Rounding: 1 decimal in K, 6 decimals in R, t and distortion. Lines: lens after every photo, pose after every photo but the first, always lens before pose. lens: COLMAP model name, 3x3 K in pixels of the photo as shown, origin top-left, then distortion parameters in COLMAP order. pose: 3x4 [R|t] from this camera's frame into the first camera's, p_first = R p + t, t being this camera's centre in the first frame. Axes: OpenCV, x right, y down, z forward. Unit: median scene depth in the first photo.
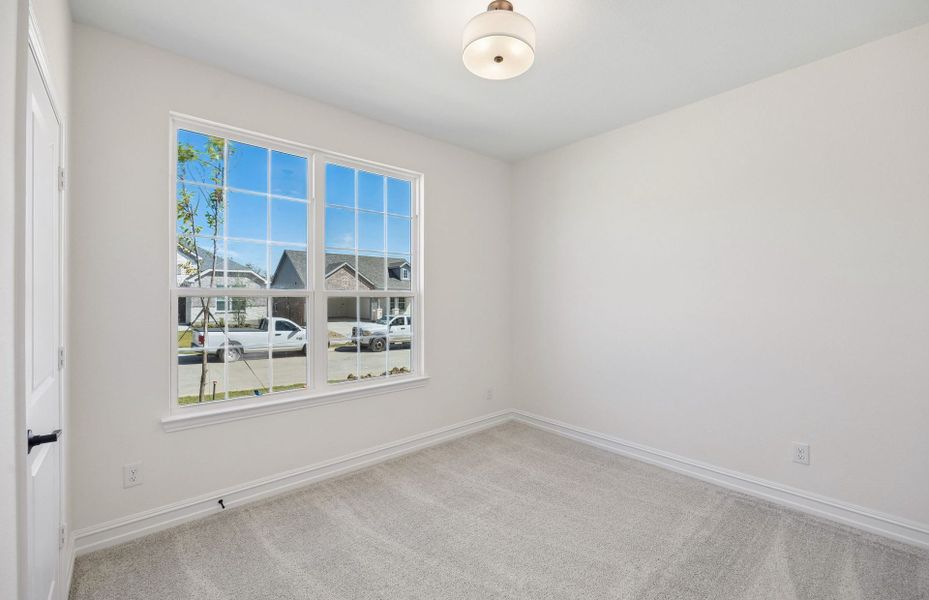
lens RADIAL K [[390.3, 0, 473.3], [0, 390.3, 300.8], [0, 0, 1]] dist [0.001074, -0.000104]
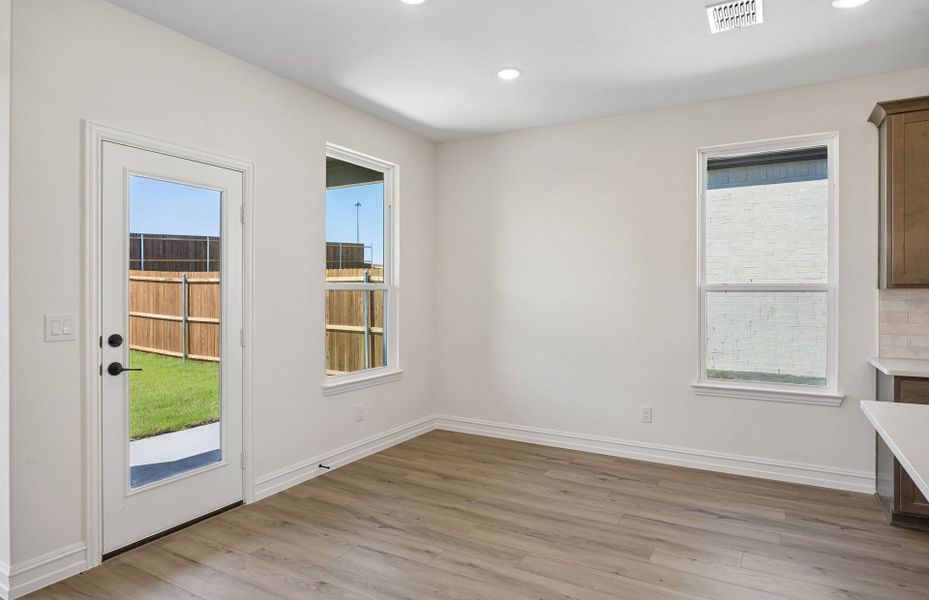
lens RADIAL K [[528.4, 0, 463.6], [0, 528.4, 295.5], [0, 0, 1]] dist [0.020590, 0.001323]
pose [[0.956011, 0.002470, 0.293322, -0.362854], [-0.002924, 0.999995, 0.001110, 0.002786], [-0.293317, -0.001919, 0.956013, -0.328091]]
